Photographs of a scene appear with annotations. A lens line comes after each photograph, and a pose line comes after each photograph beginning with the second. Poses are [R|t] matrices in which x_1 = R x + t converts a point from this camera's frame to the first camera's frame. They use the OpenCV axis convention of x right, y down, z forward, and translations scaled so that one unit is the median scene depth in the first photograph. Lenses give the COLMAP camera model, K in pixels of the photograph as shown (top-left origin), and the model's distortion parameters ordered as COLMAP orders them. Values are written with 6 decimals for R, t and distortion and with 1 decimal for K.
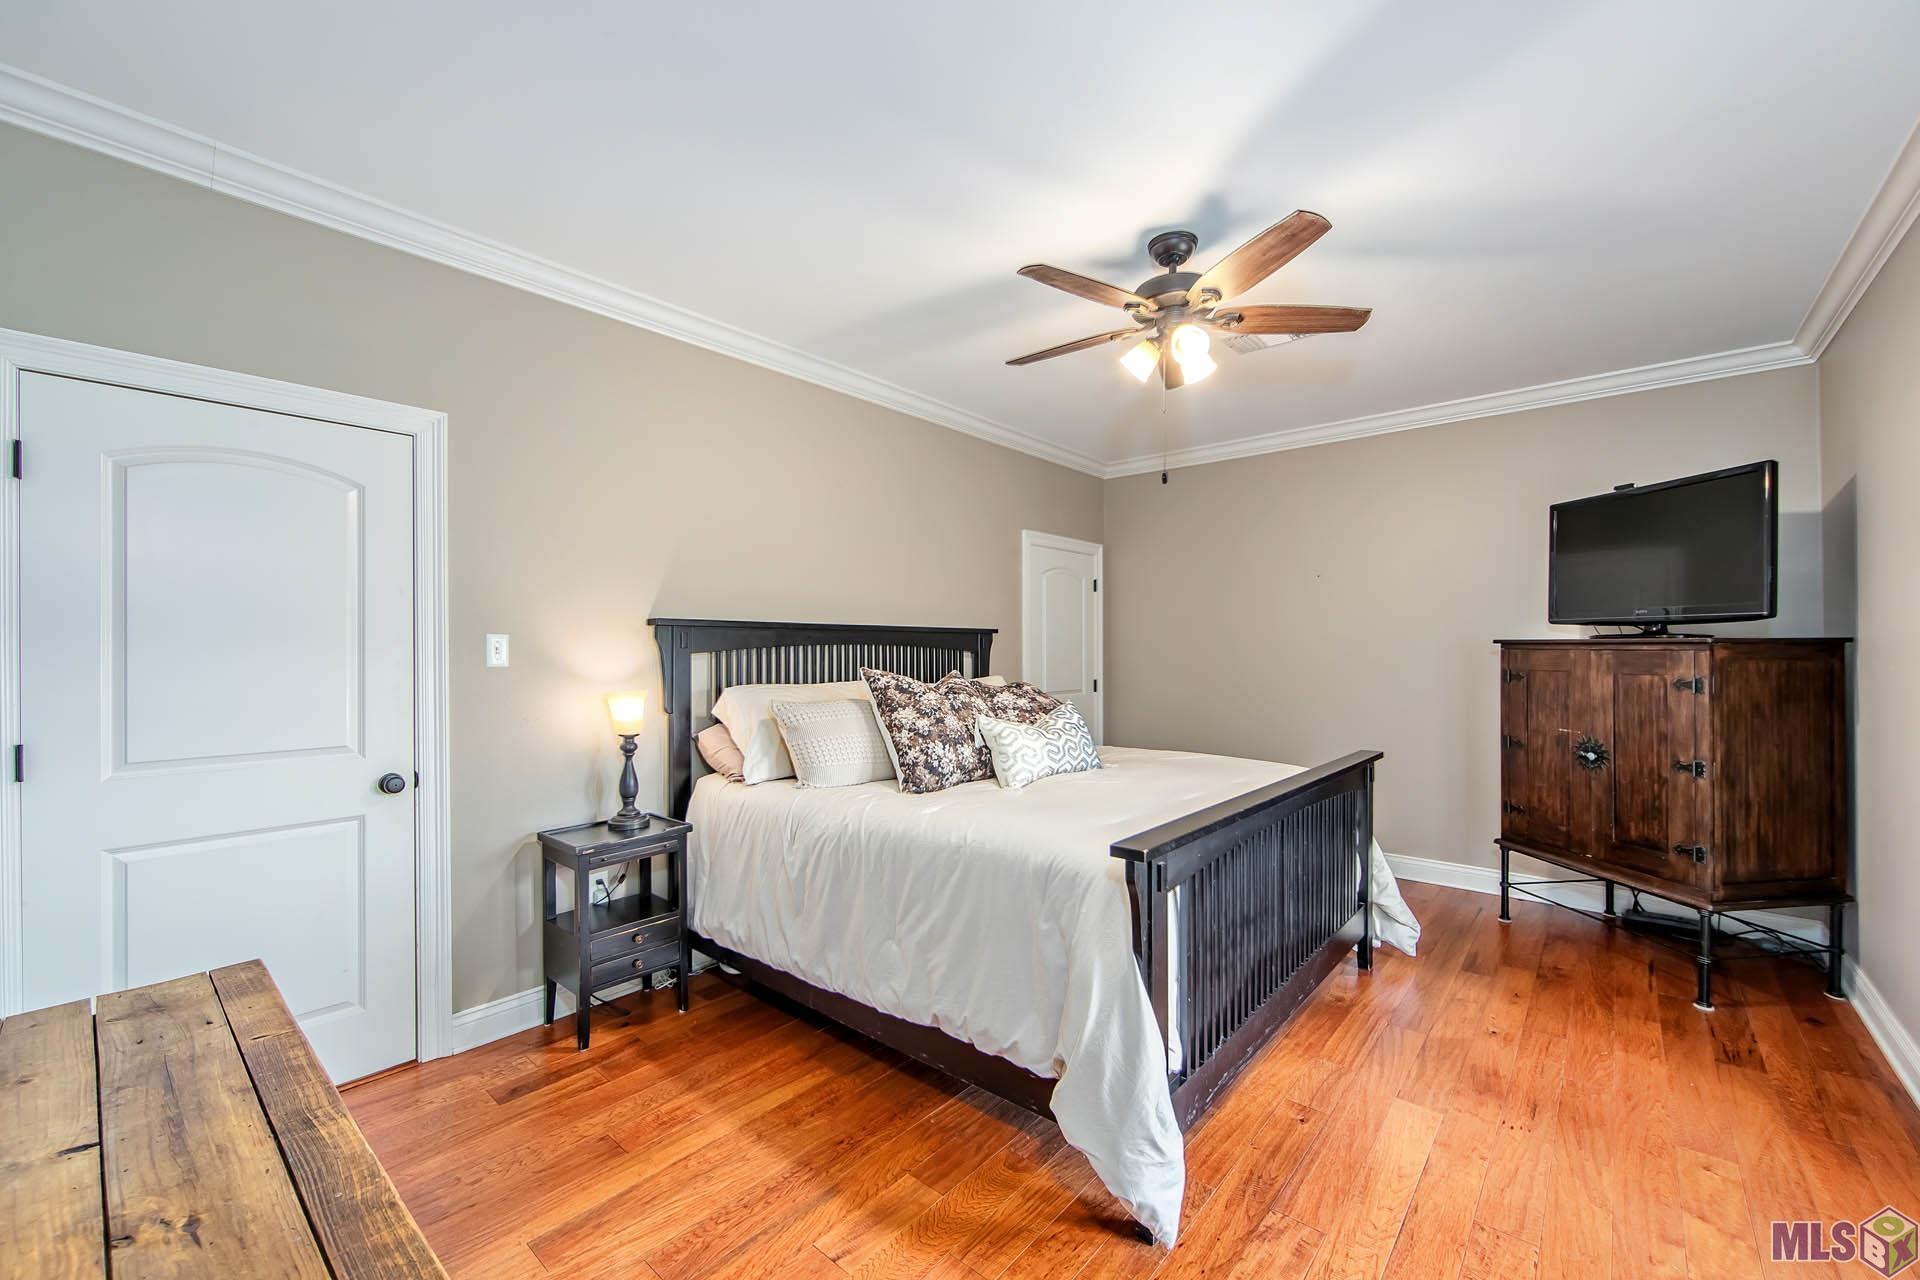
lens RADIAL K [[762.4, 0, 969.3], [0, 762.4, 646.9], [0, 0, 1]] dist [-0.001366, -0.000105]
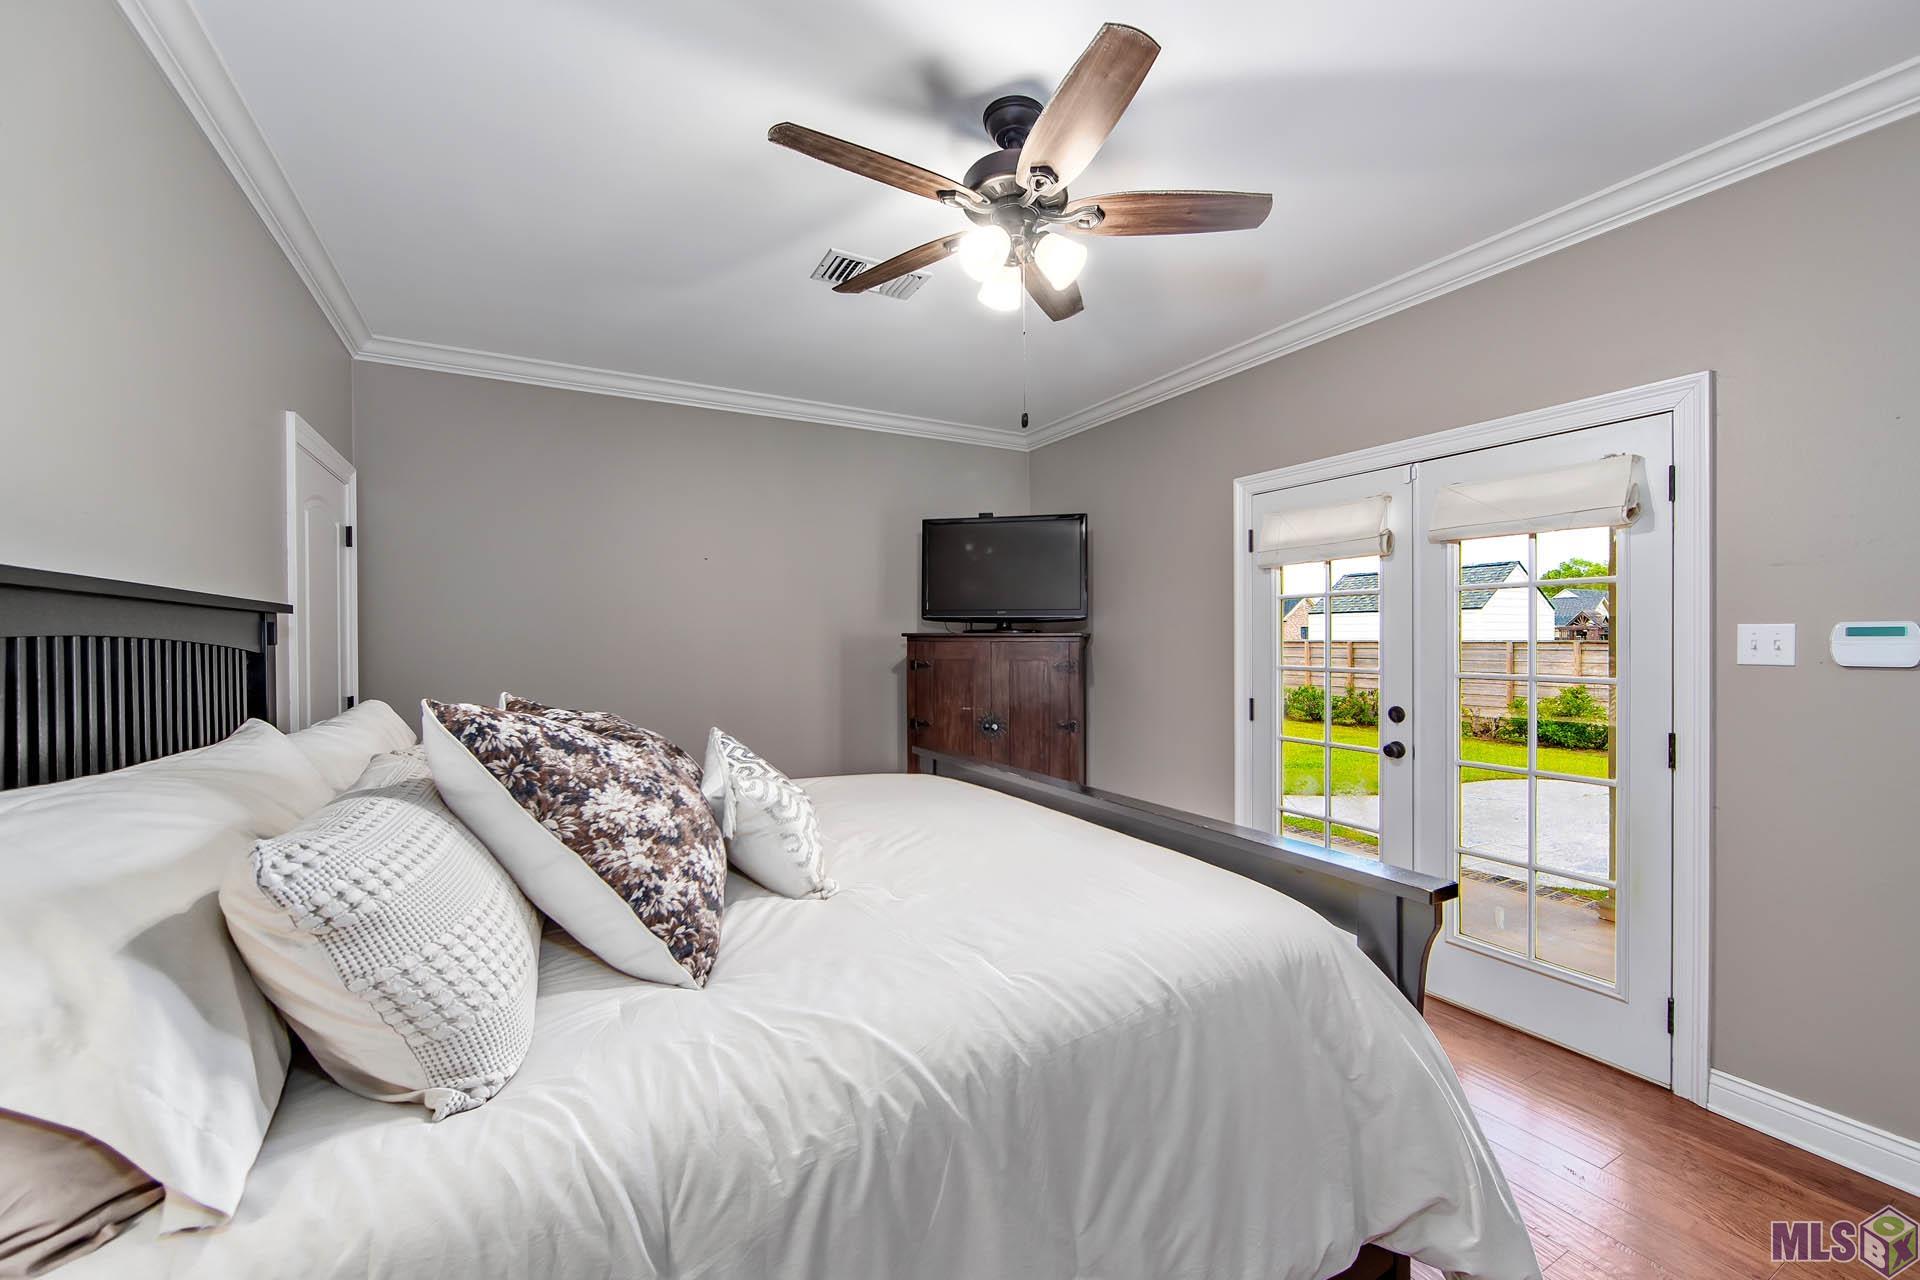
lens RADIAL K [[762.4, 0, 961.9], [0, 762.4, 642.0], [0, 0, 1]] dist [-0.001366, -0.000105]
pose [[0.356471, -0.004981, 0.934293, -0.410392], [0.001674, 0.999988, 0.004693, -0.002232], [-0.934305, -0.000109, 0.356475, 0.666198]]
